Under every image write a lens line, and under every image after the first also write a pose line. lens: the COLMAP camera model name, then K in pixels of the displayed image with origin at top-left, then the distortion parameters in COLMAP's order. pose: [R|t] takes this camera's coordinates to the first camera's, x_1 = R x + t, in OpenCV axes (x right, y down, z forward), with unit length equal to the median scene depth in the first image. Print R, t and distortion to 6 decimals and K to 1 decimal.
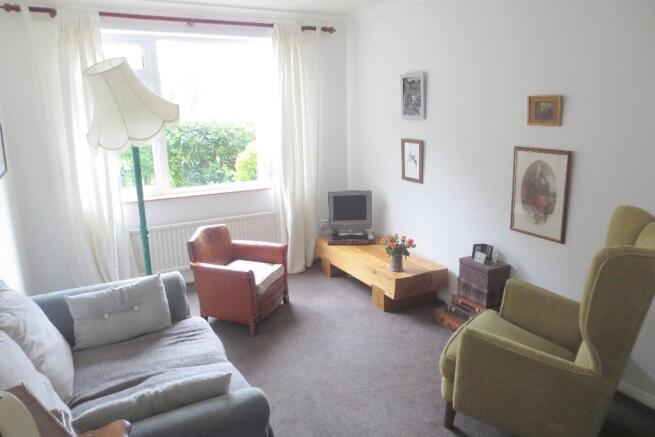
lens RADIAL K [[466.0, 0, 327.5], [0, 466.0, 218.5], [0, 0, 1]] dist [-0.025631, 0.007831]
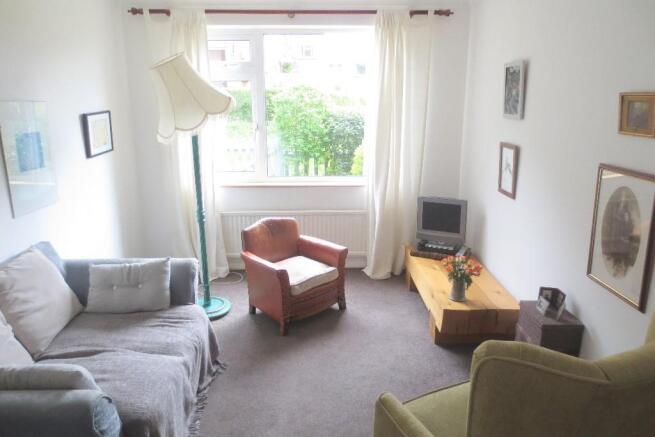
lens RADIAL K [[466.0, 0, 327.5], [0, 466.0, 218.5], [0, 0, 1]] dist [-0.025631, 0.007831]
pose [[0.890140, 0.128484, -0.437199, 0.293035], [-0.118705, 0.991682, 0.049751, -0.047035], [0.439955, 0.007613, 0.897988, 0.147555]]
